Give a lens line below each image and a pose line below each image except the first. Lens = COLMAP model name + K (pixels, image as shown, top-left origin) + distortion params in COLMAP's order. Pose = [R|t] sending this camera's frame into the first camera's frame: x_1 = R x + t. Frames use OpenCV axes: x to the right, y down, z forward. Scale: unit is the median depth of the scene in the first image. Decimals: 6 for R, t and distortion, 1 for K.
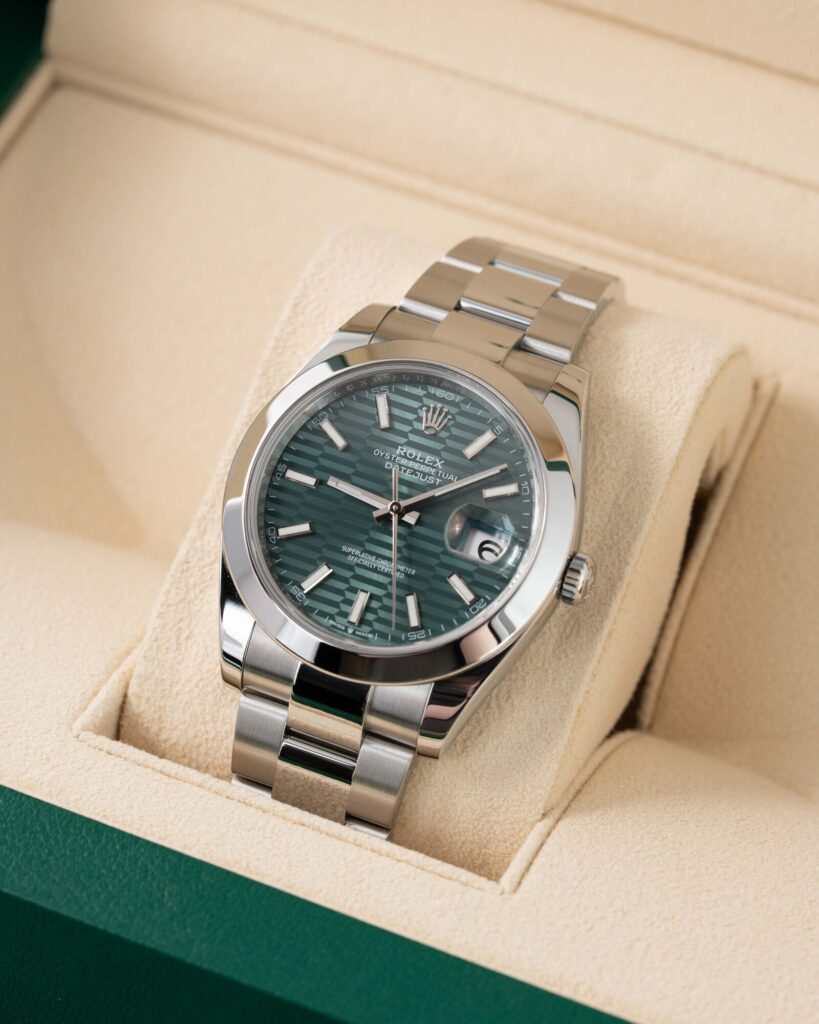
lens RADIAL K [[4571.9, 0, 408.1], [0, 4571.9, 513.1], [0, 0, 1]] dist [-0.108124, 0.000000]
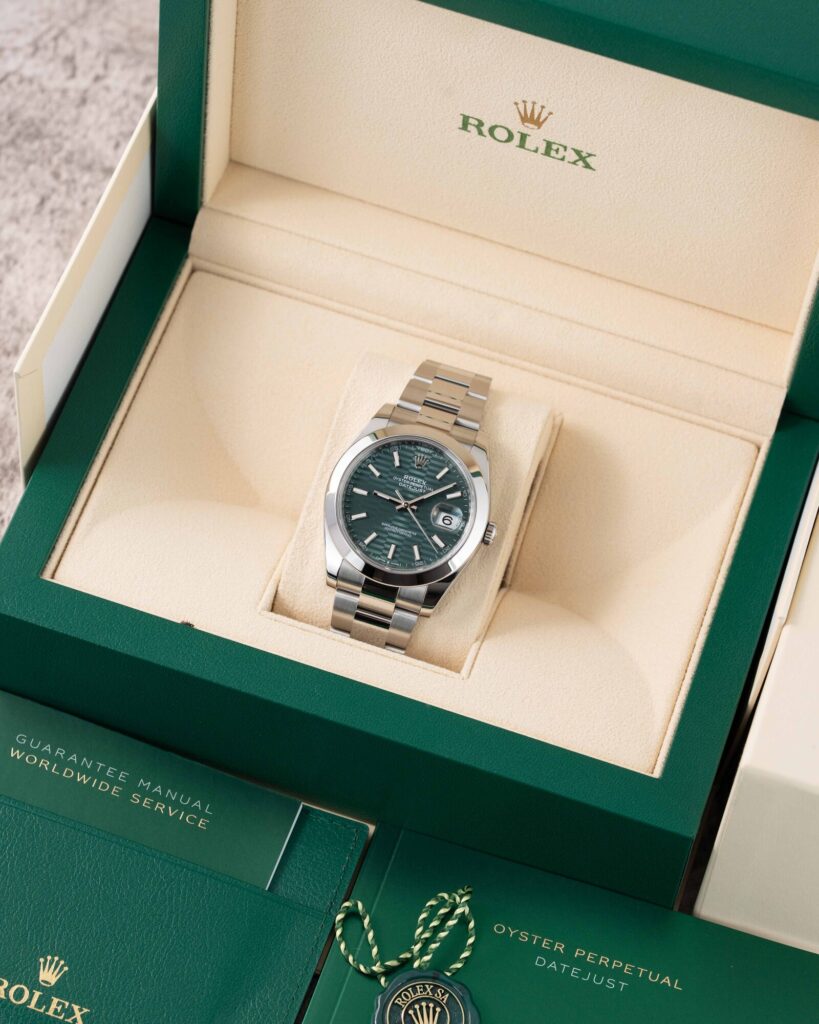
lens RADIAL K [[4571.9, 0, 409.7], [0, 4571.9, 512.9], [0, 0, 1]] dist [-0.108124, 0.000000]
pose [[0.989619, -0.047233, 0.135731, -0.293552], [0.029259, 0.990886, 0.131490, -0.280463], [-0.140704, -0.126154, 0.981981, -1.128285]]
